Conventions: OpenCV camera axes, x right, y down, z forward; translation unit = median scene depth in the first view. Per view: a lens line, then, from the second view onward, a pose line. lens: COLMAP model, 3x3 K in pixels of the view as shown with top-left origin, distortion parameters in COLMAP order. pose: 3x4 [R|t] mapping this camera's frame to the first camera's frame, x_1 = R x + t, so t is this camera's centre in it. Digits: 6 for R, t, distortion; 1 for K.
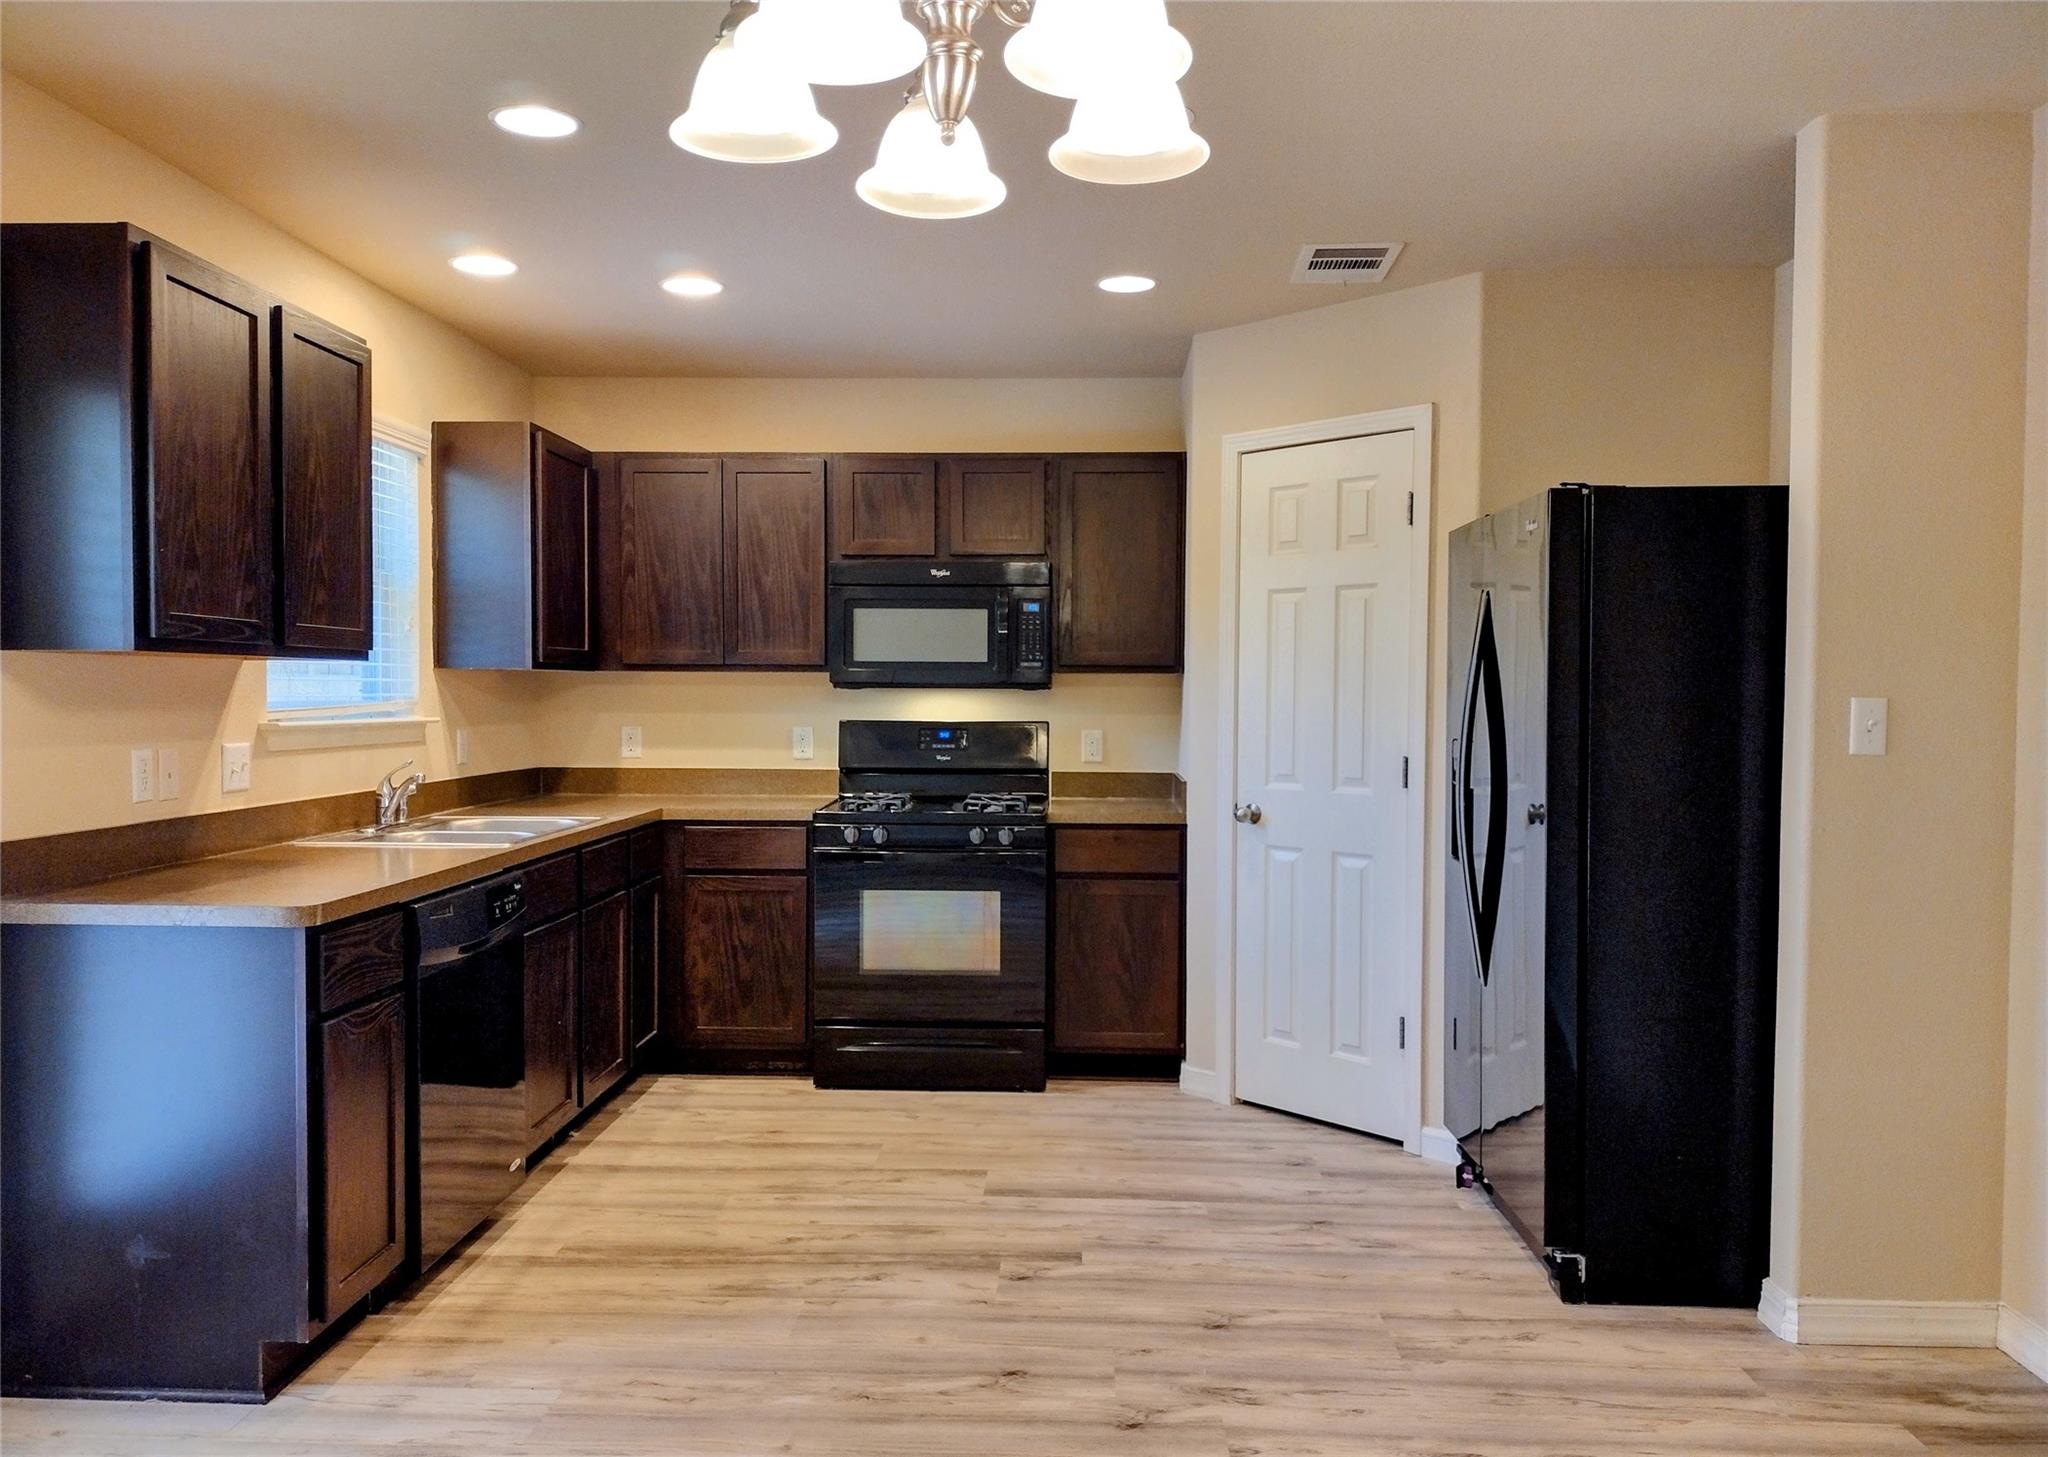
lens RADIAL K [[1534.0, 0, 1021.9], [0, 1534.0, 731.4], [0, 0, 1]] dist [0.049034, -0.043638]
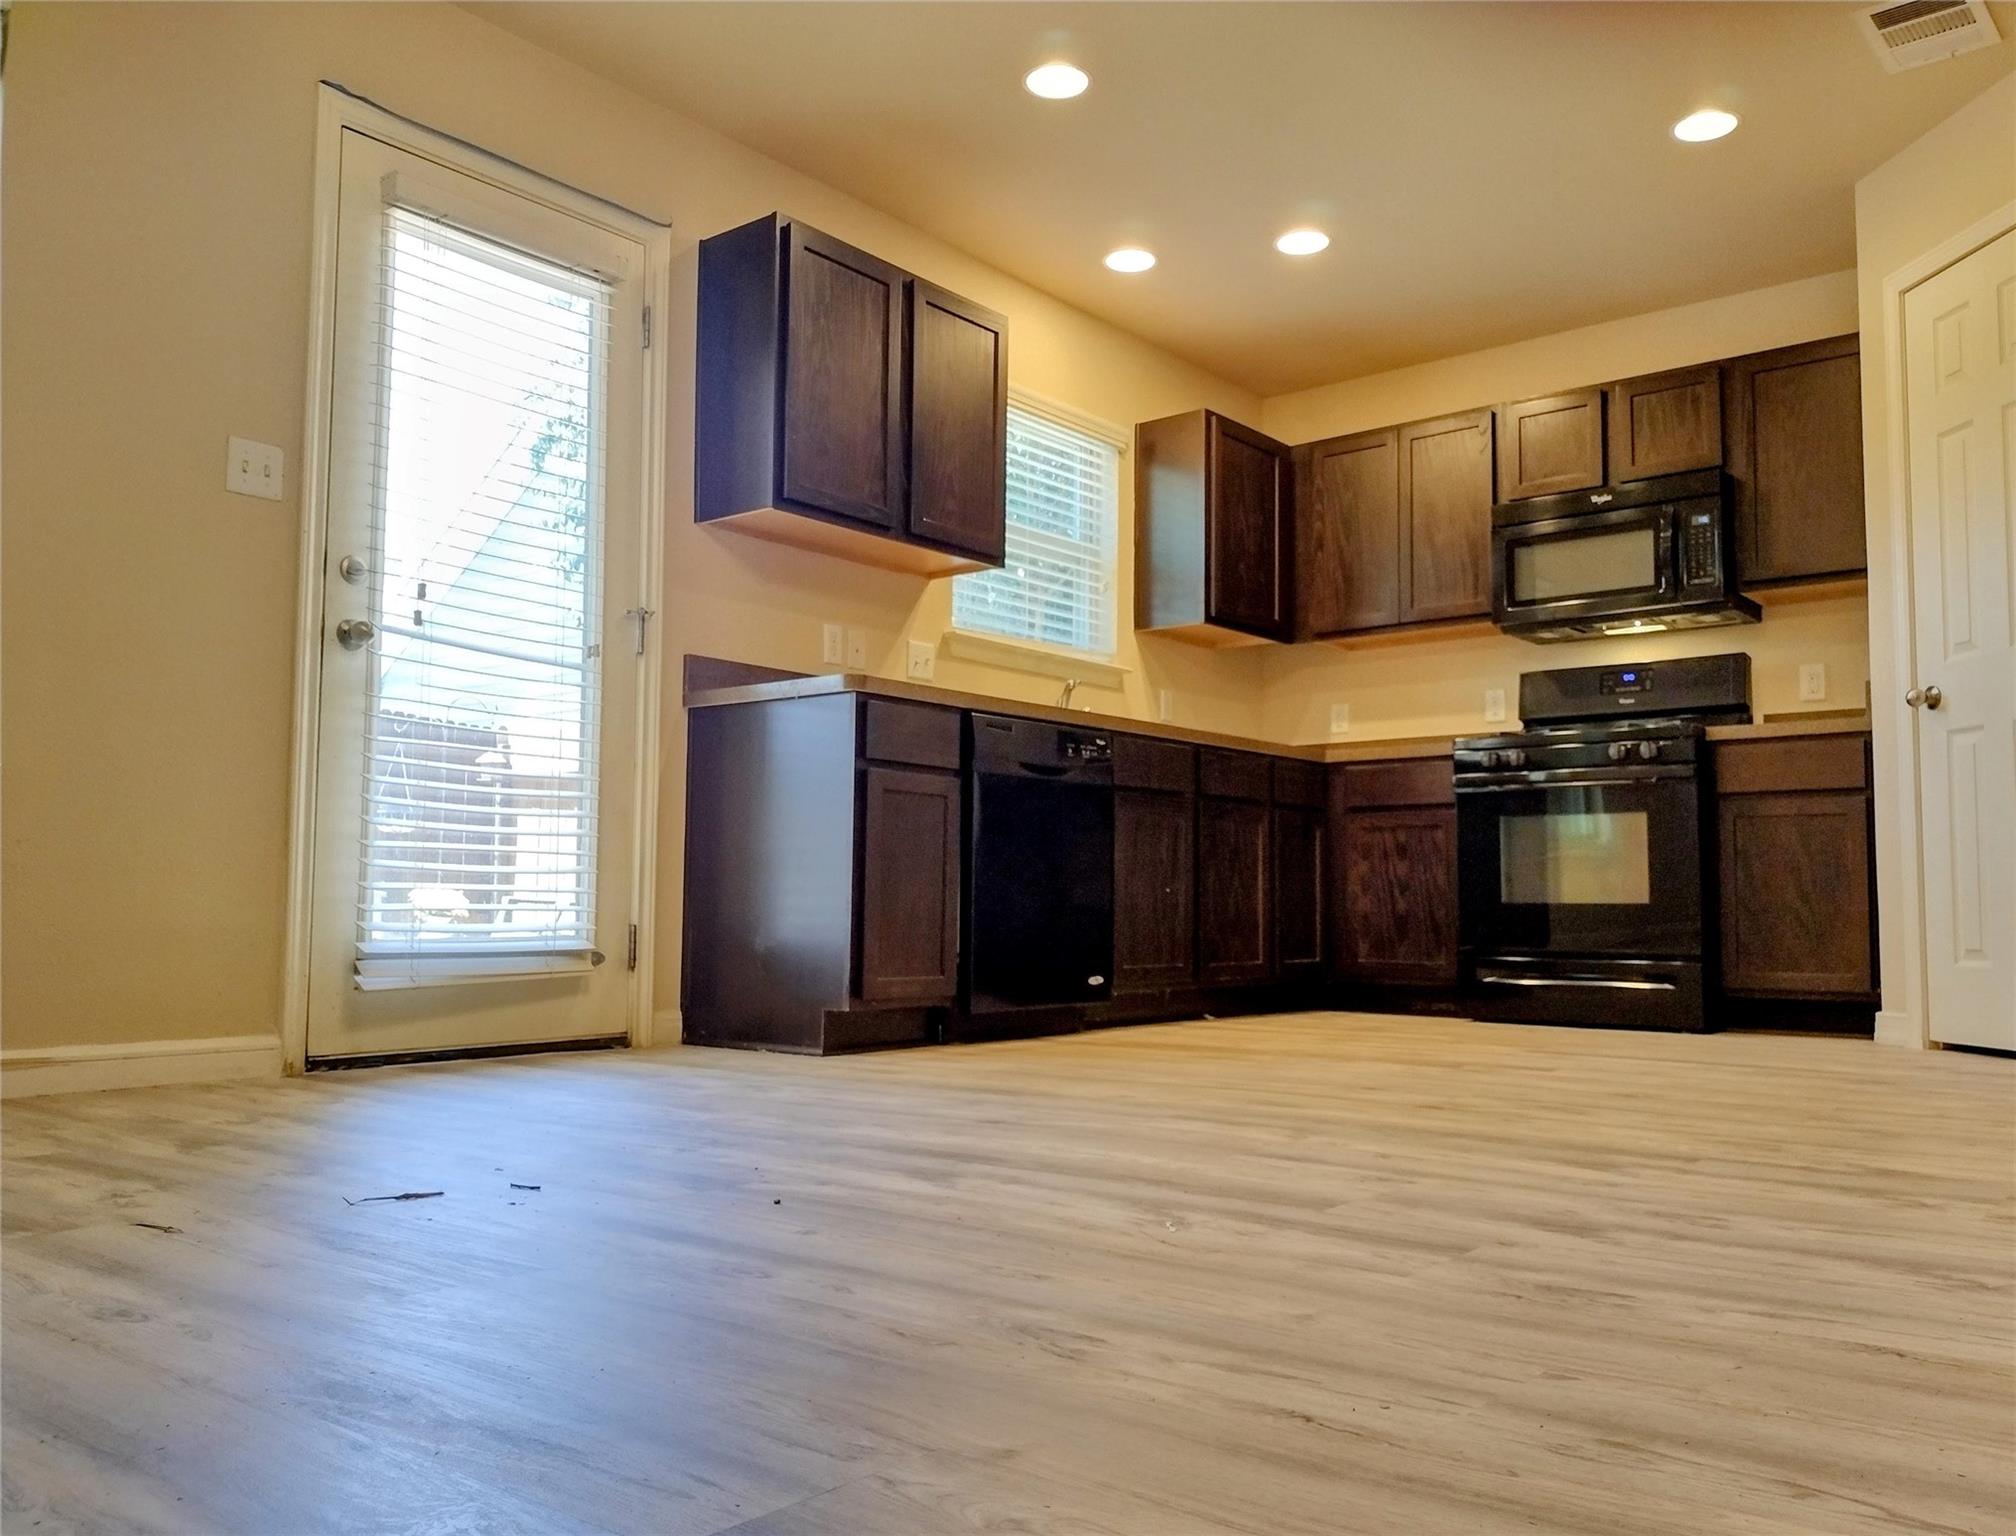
lens RADIAL K [[1577.0, 0, 1016.0], [0, 1577.0, 774.1], [0, 0, 1]] dist [0.006060, -0.011534]
pose [[0.792961, -0.043275, -0.607734, 0.255928], [-0.025060, 0.994314, -0.103499, 0.184362], [0.608757, 0.097301, 0.787368, 0.018999]]
